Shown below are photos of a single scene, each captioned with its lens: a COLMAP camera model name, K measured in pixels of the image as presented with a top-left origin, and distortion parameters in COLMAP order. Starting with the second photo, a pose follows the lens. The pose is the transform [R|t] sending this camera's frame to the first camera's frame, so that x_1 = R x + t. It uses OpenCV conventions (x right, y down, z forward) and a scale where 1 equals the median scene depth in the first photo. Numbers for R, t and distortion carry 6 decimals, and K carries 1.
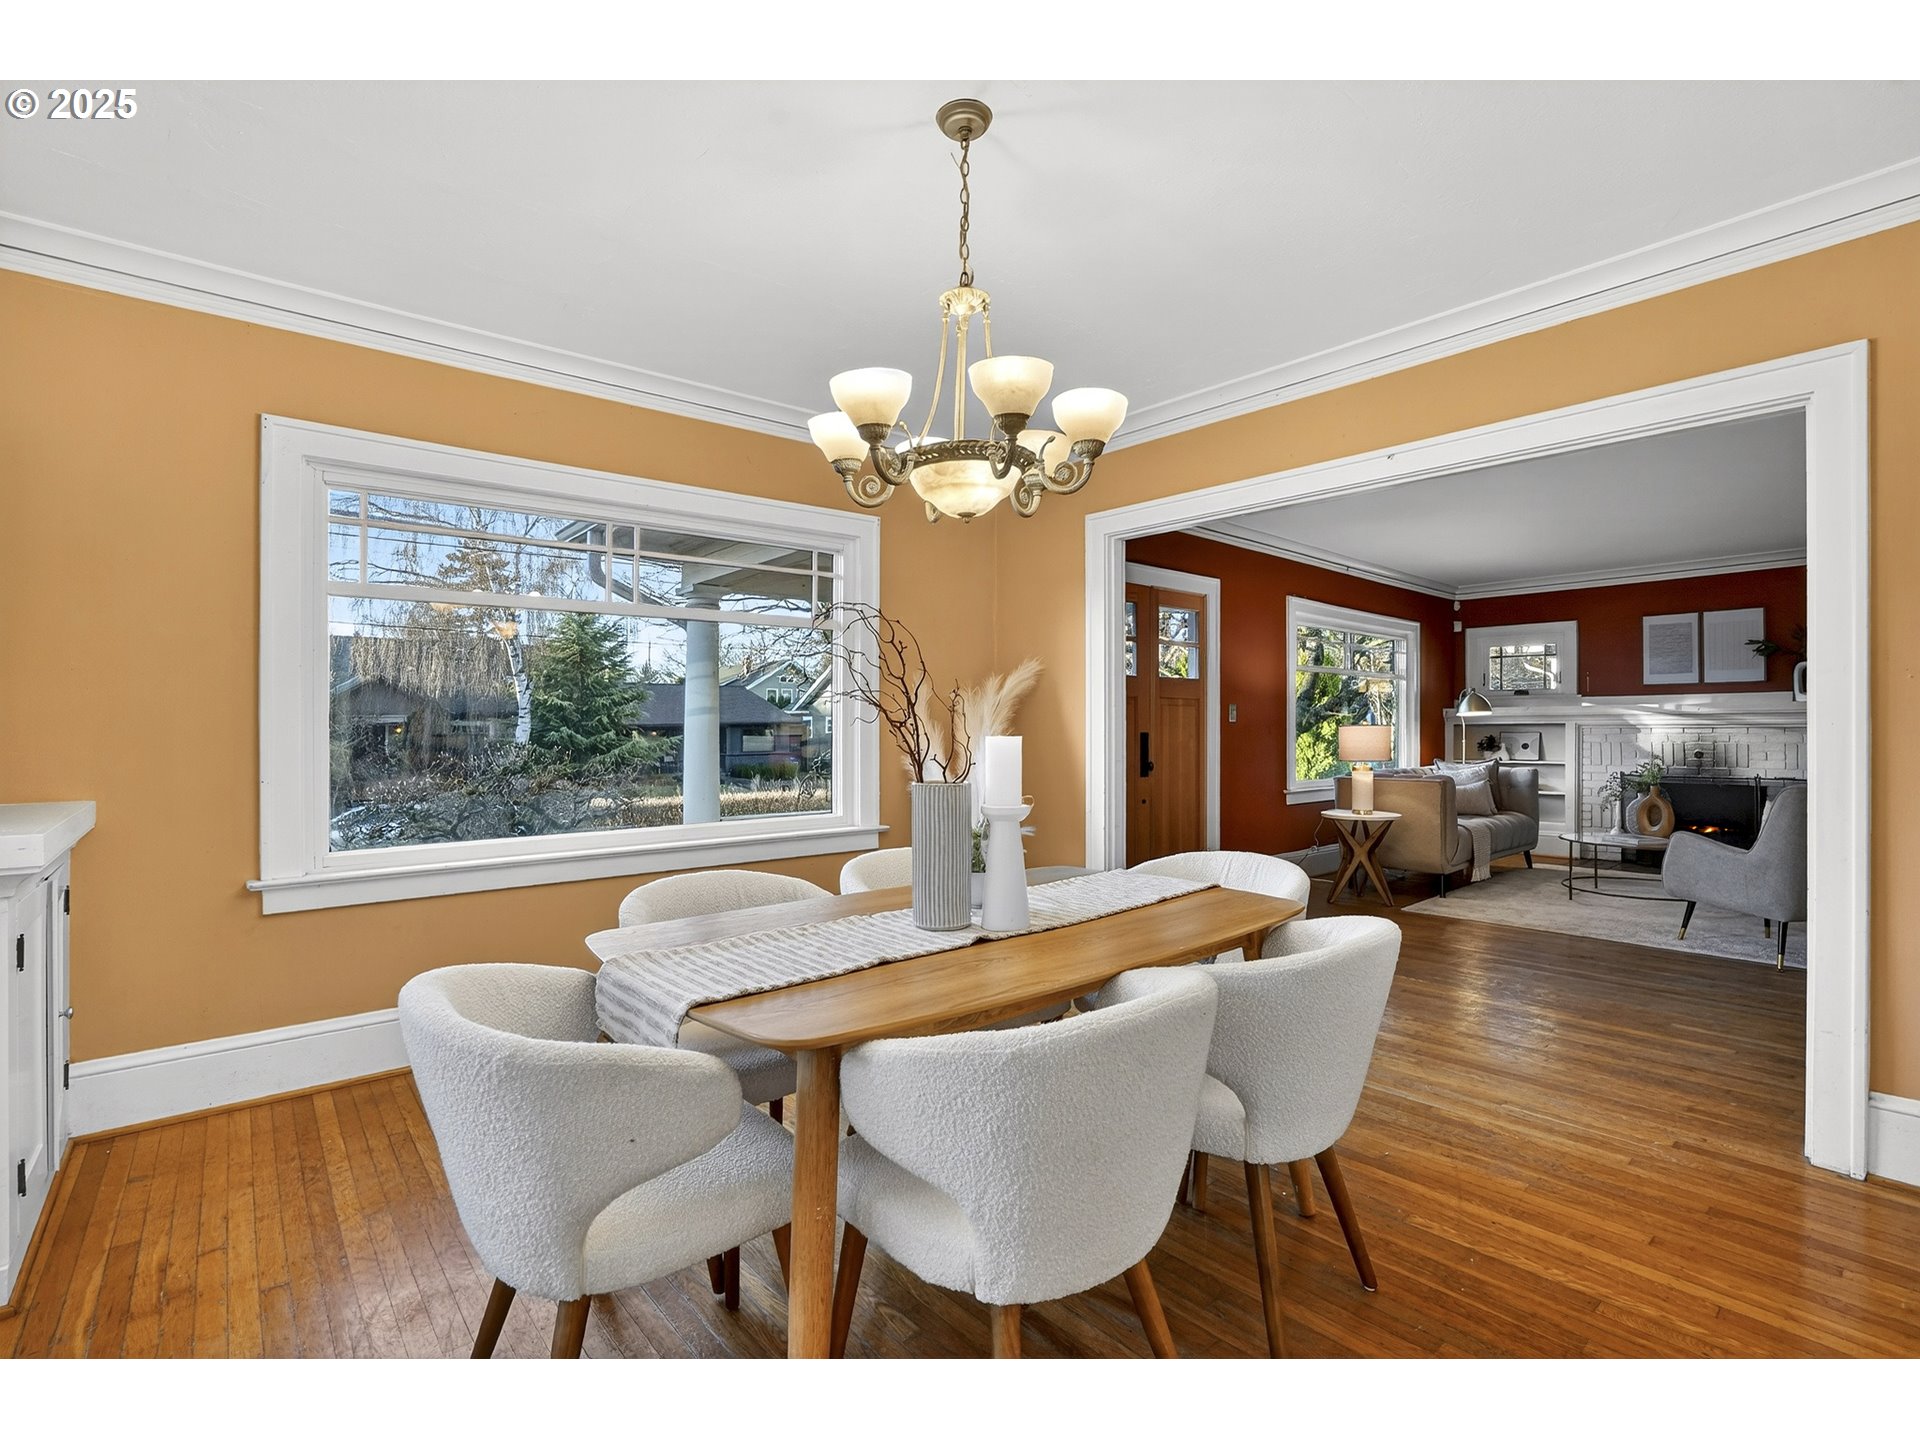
lens RADIAL K [[912.3, 0, 962.3], [0, 912.3, 720.3], [0, 0, 1]] dist [-0.060558, 0.028055]
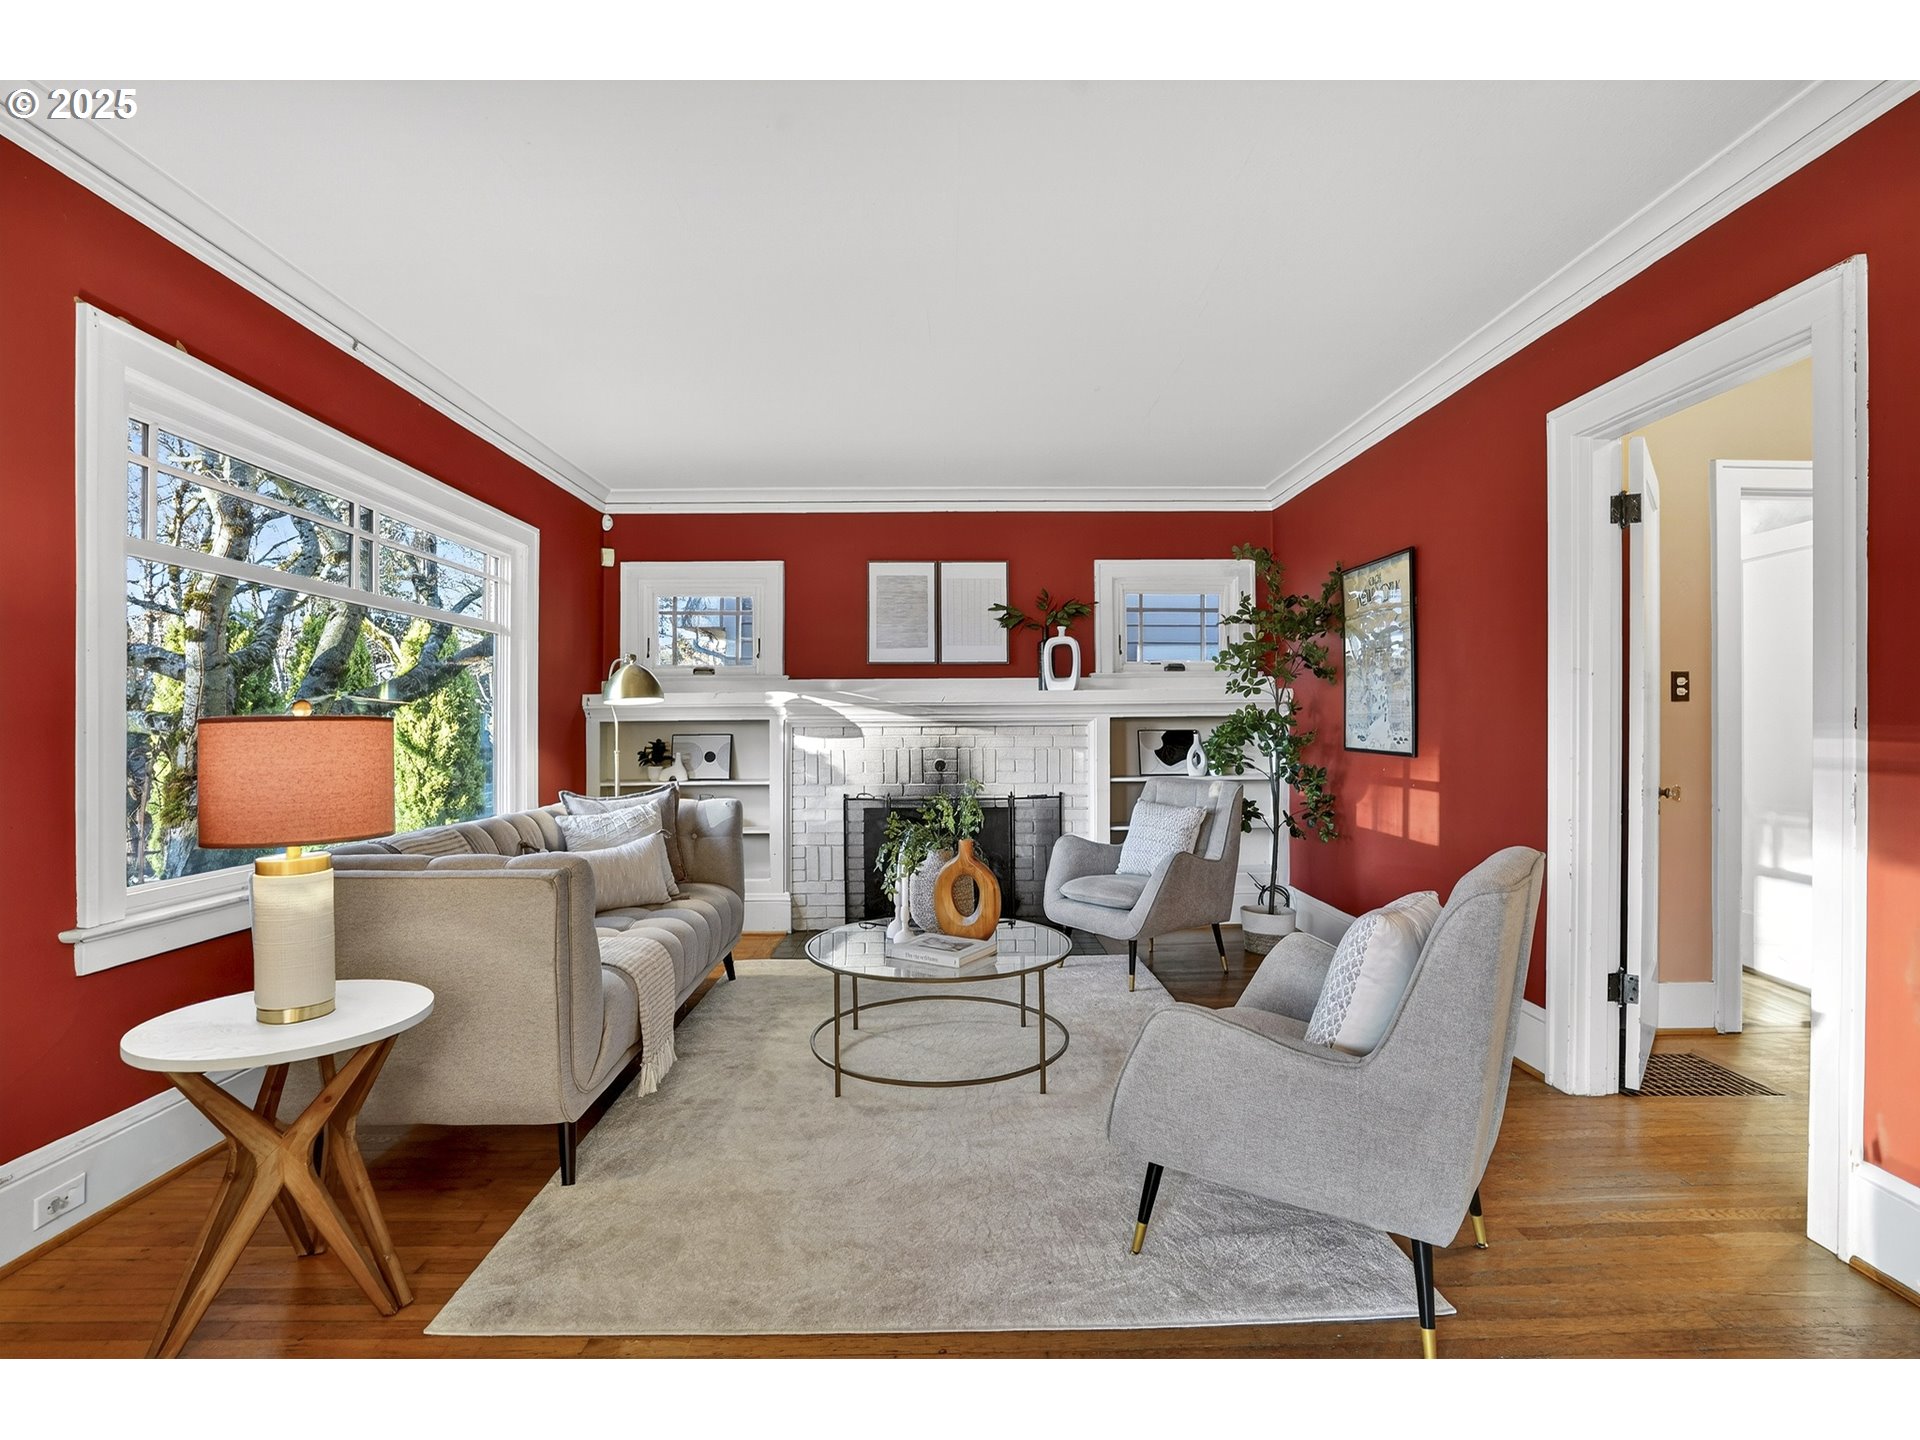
lens RADIAL K [[916.6, 0, 967.7], [0, 916.6, 733.5], [0, 0, 1]] dist [-0.077891, 0.042551]
pose [[0.639849, -0.008555, 0.768453, 0.279595], [-0.002492, 0.999910, 0.013207, 0.004070], [-0.768496, -0.010365, 0.639770, 0.496979]]
